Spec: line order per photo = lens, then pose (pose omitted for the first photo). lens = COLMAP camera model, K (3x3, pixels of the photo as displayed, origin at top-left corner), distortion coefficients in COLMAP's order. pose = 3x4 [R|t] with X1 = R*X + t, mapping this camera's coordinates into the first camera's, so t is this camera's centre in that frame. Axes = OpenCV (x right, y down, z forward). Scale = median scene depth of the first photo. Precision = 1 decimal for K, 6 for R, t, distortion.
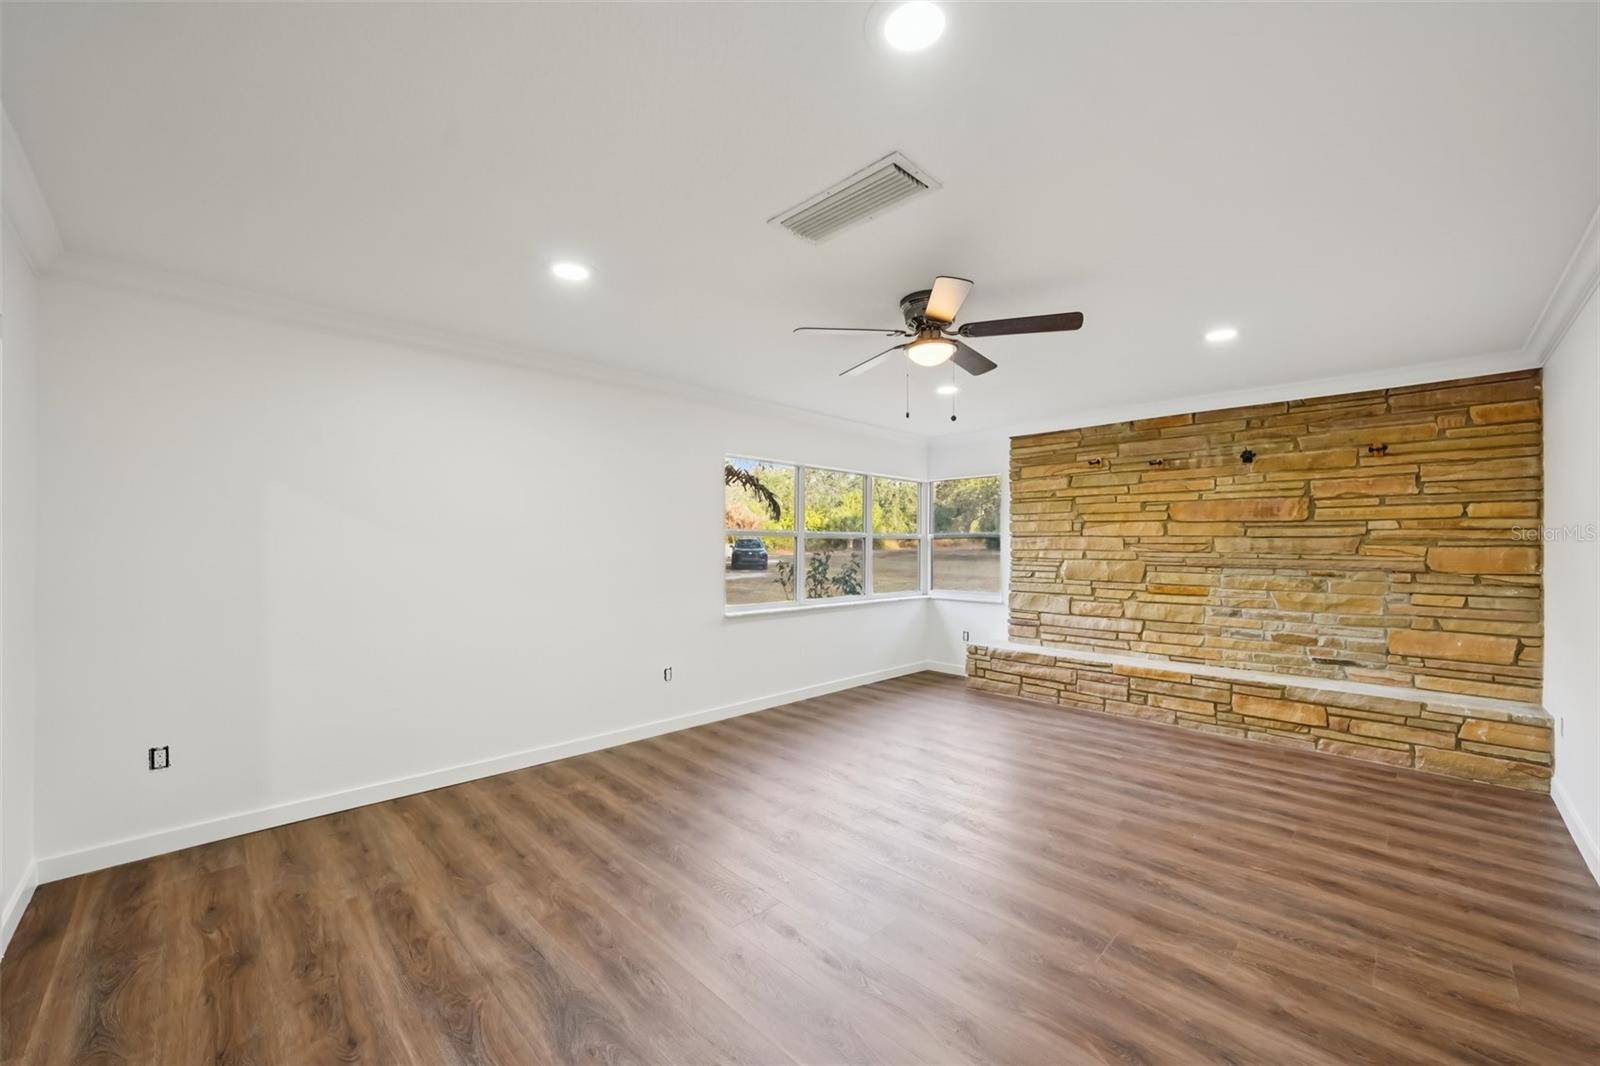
lens RADIAL K [[610.2, 0, 810.4], [0, 610.2, 544.4], [0, 0, 1]] dist [-0.011124, 0.002564]
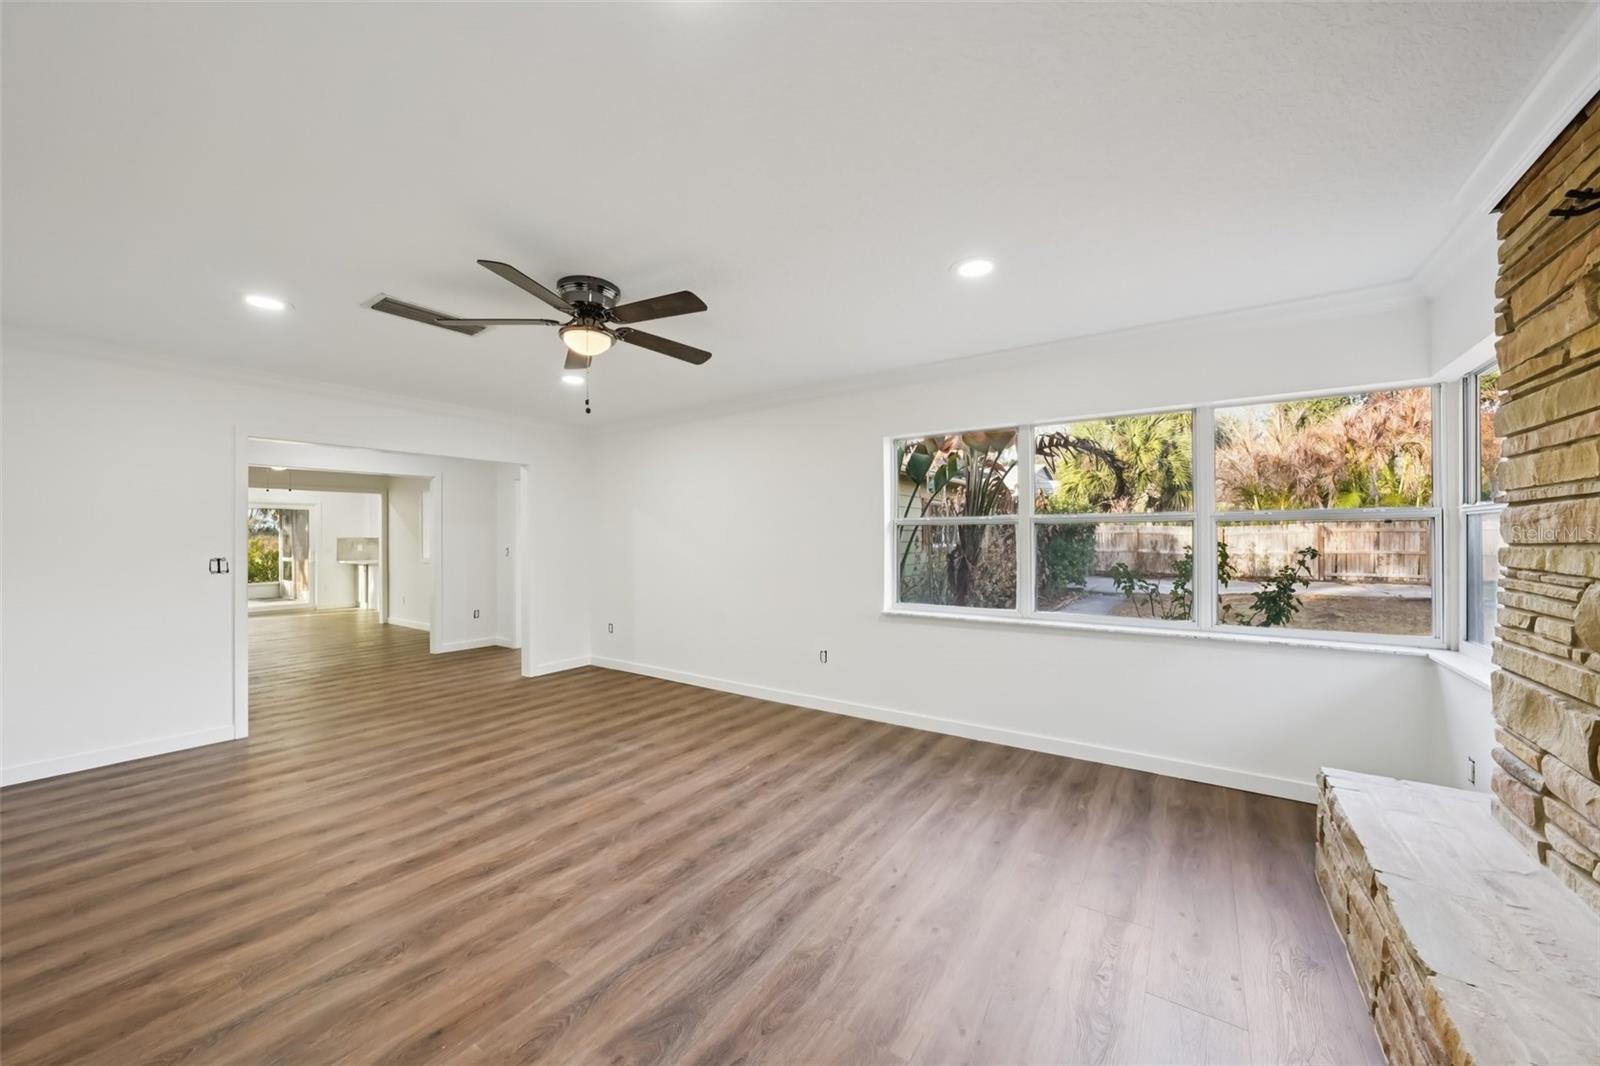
lens RADIAL K [[577.1, 0, 788.2], [0, 577.1, 528.9], [0, 0, 1]] dist [-0.008066, 0.002573]
pose [[0.173108, -0.018650, -0.984726, 1.014098], [0.013005, 0.999777, -0.016649, -0.000098], [0.984817, -0.009924, 0.173312, 0.988665]]
